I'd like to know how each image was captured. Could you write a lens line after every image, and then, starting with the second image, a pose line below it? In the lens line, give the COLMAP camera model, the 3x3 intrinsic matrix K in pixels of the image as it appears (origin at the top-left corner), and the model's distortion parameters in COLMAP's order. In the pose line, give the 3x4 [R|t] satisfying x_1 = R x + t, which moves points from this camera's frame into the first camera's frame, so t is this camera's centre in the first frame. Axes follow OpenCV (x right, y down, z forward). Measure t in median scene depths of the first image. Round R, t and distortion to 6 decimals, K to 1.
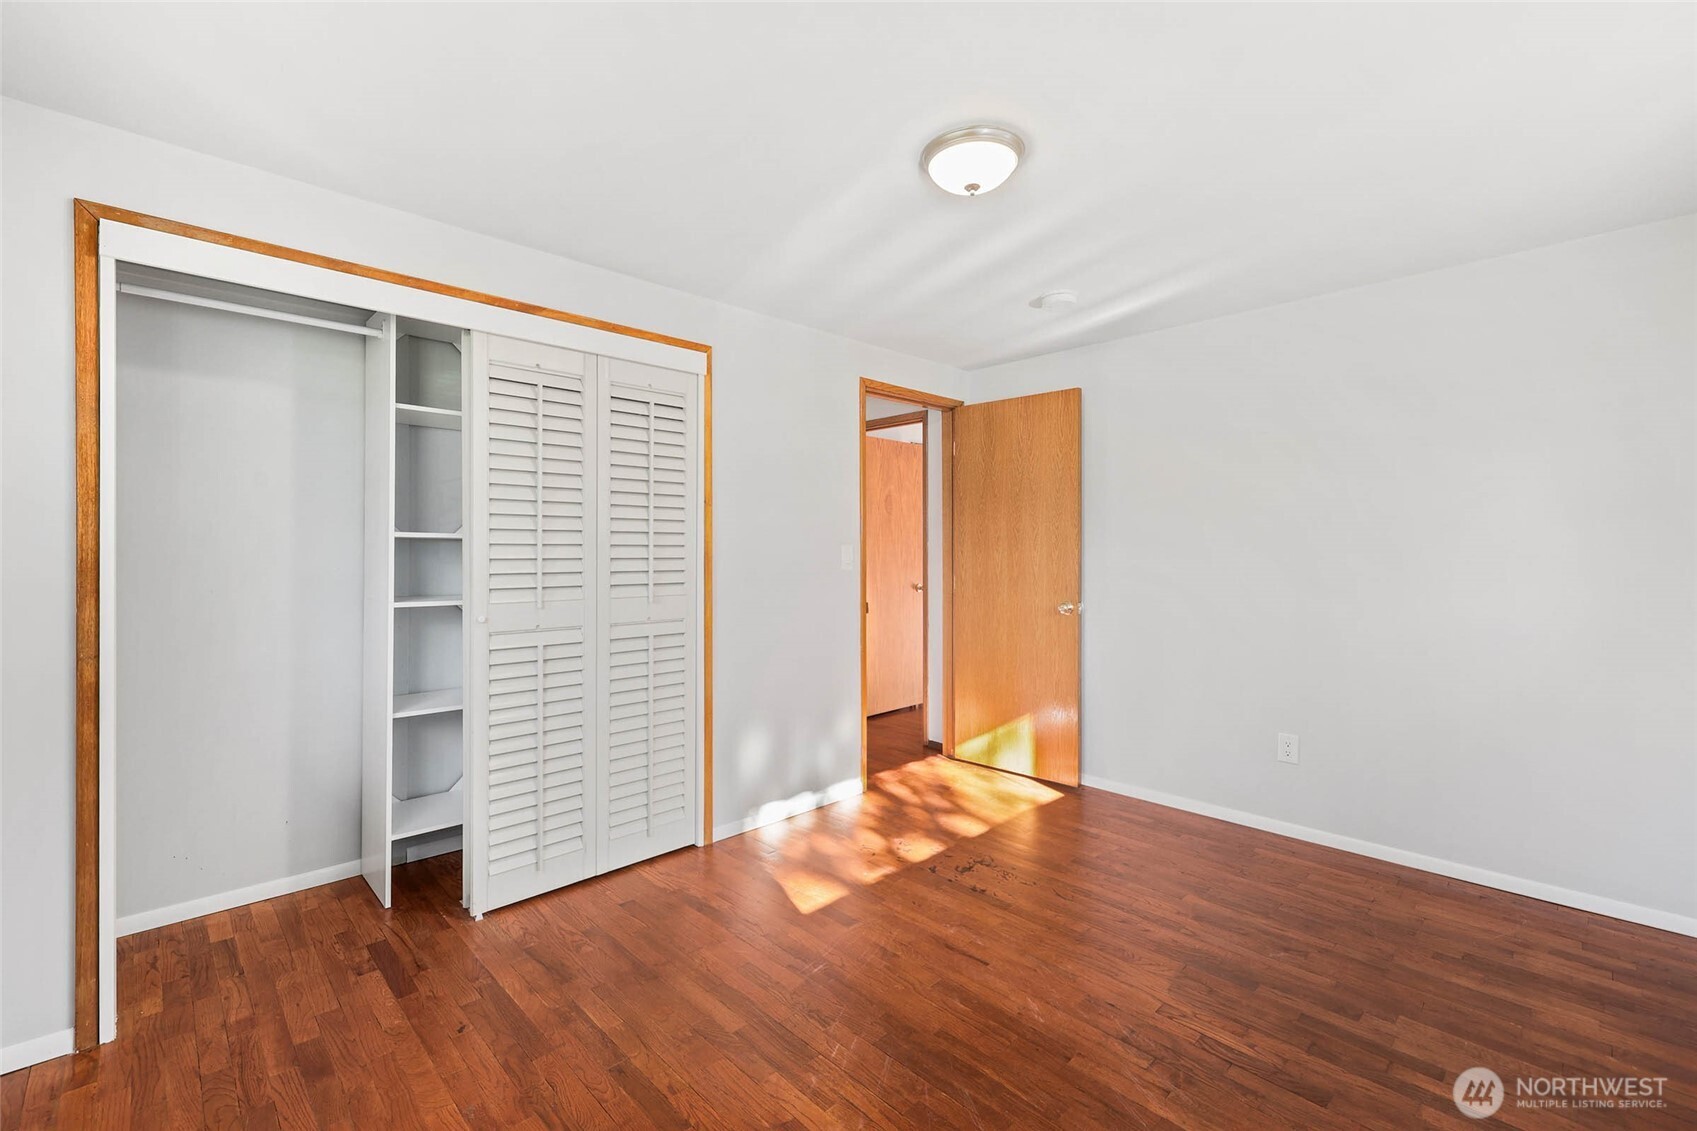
lens RADIAL K [[729.3, 0, 847.1], [0, 729.3, 556.1], [0, 0, 1]] dist [0.001500, 0.000828]
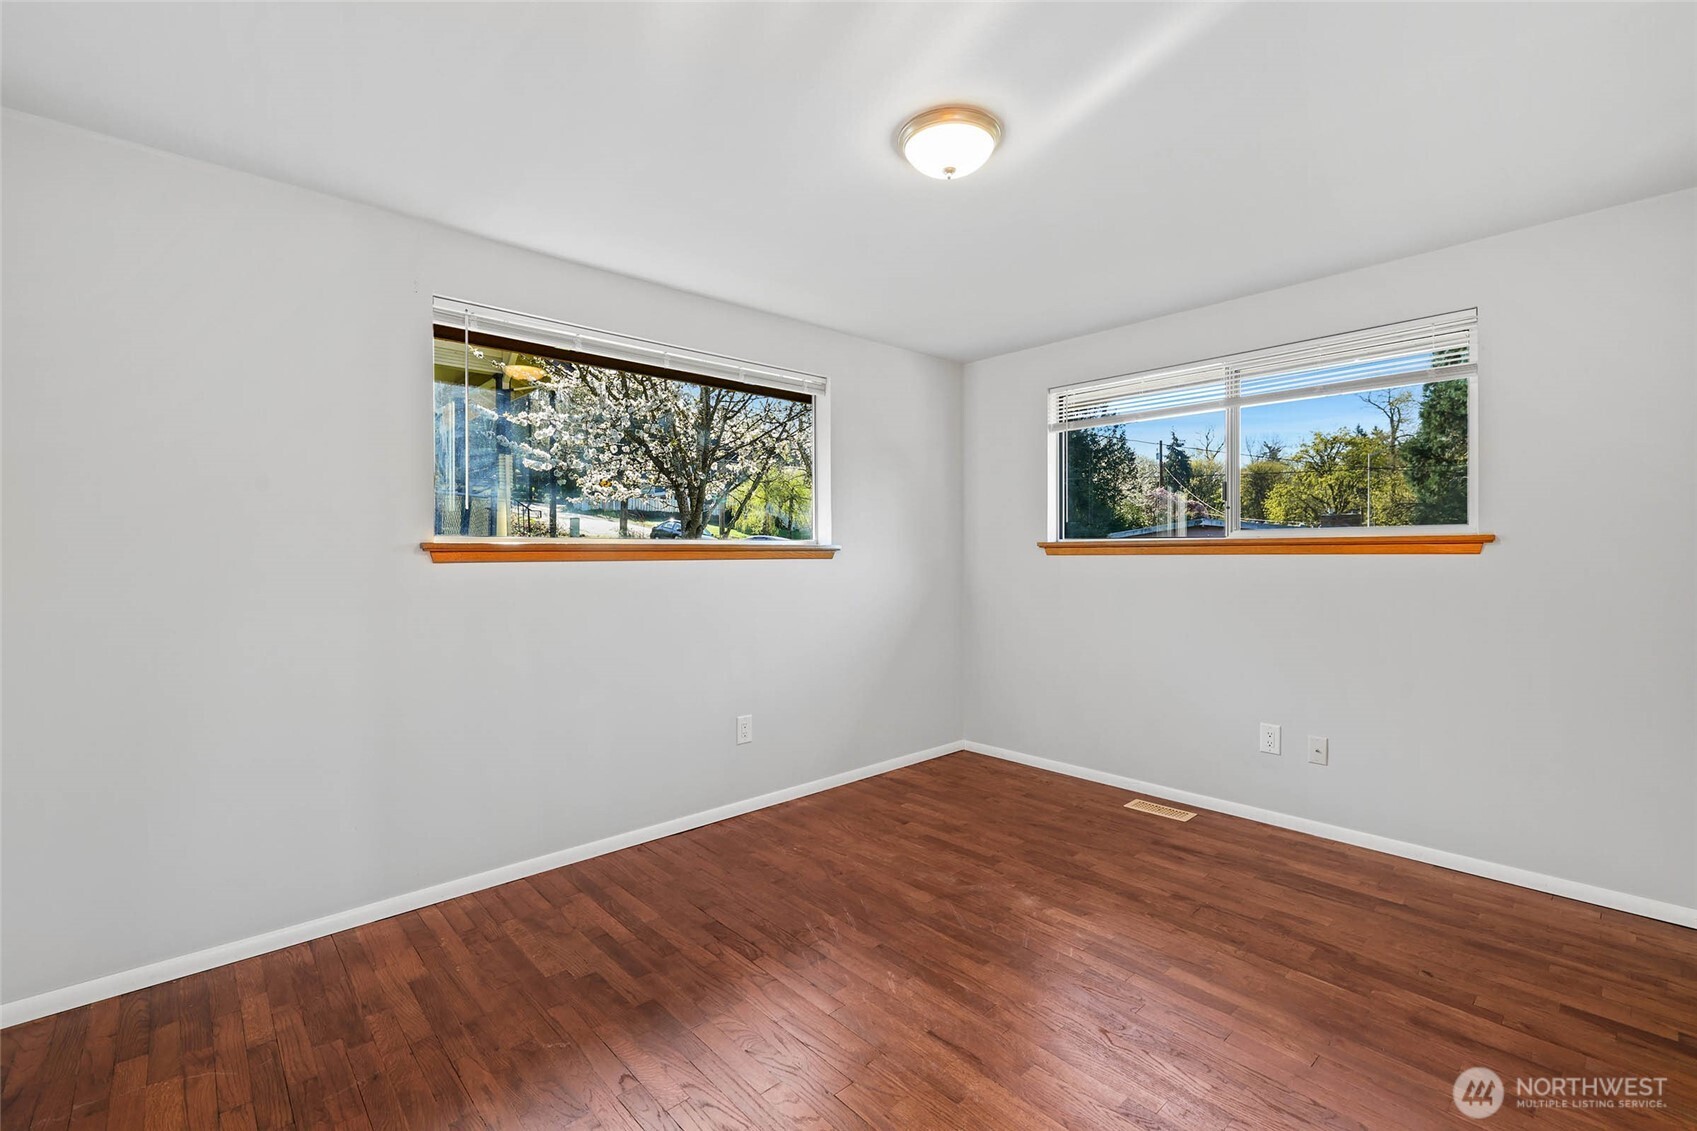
lens RADIAL K [[729.3, 0, 849.6], [0, 729.3, 558.2], [0, 0, 1]] dist [0.001500, 0.000828]
pose [[-0.999337, 0.004511, 0.036120, 0.278719], [0.004970, 0.999908, 0.012611, 0.011982], [-0.036060, 0.012782, -0.999268, 2.035357]]
